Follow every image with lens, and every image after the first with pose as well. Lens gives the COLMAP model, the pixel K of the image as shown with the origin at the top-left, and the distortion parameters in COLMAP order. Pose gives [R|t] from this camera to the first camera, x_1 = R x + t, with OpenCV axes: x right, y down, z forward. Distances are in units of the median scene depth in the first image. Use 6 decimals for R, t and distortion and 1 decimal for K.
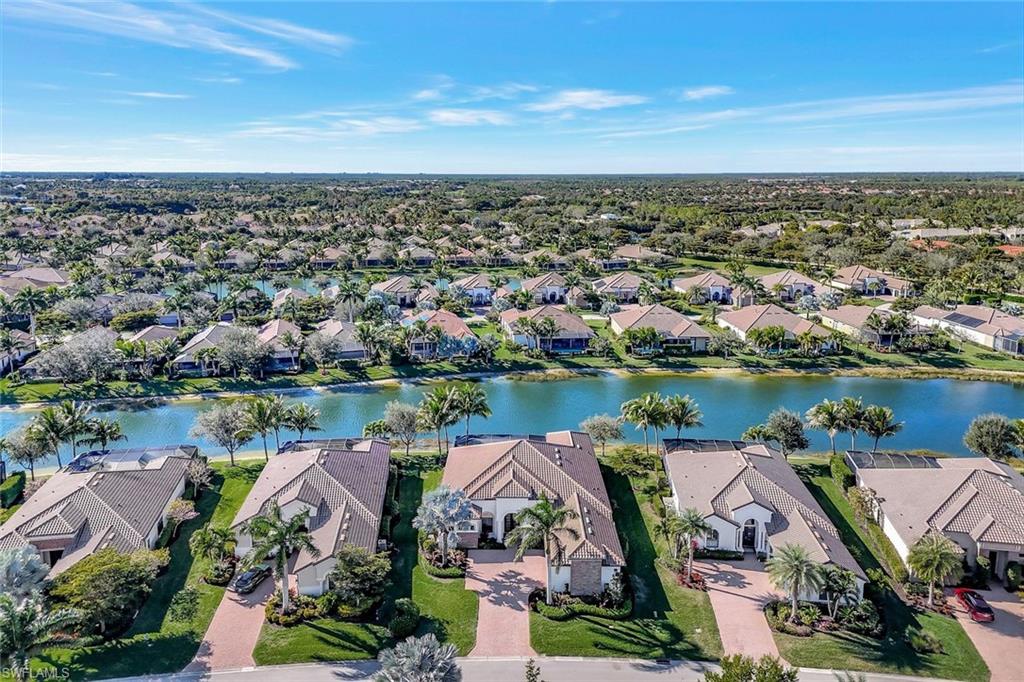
lens RADIAL K [[731.9, 0, 514.9], [0, 731.9, 333.7], [0, 0, 1]] dist [0.042979, -0.023738]
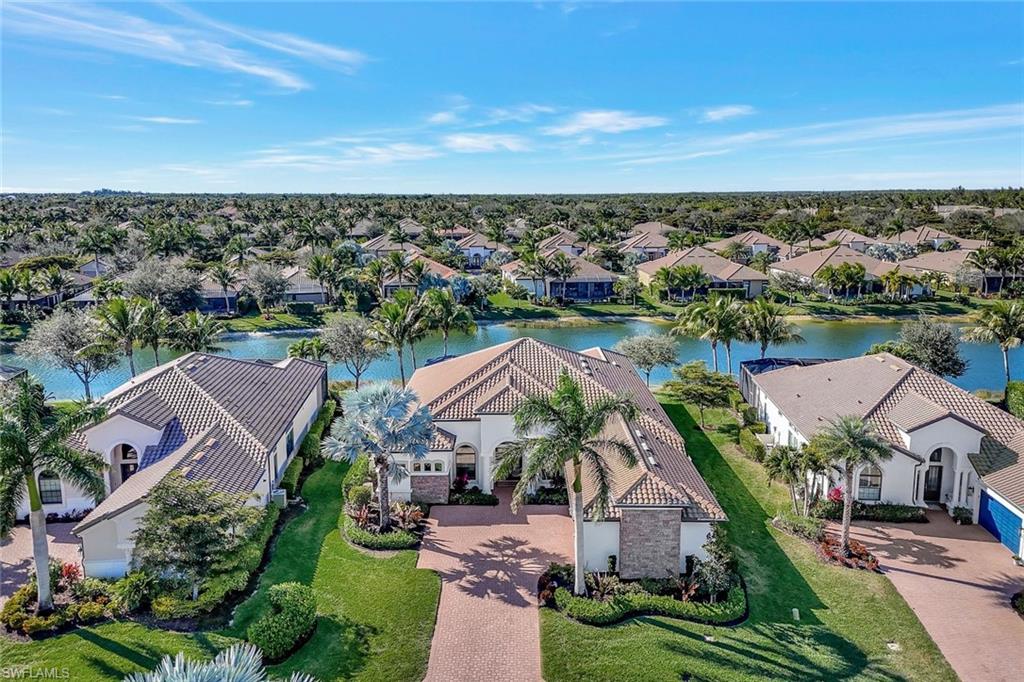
lens RADIAL K [[731.9, 0, 515.3], [0, 731.9, 348.4], [0, 0, 1]] dist [0.042979, -0.023738]
pose [[0.999969, -0.001986, -0.007655, 0.006132], [0.001848, 0.999836, -0.018017, 0.184018], [0.007690, 0.018003, 0.999808, 0.436180]]
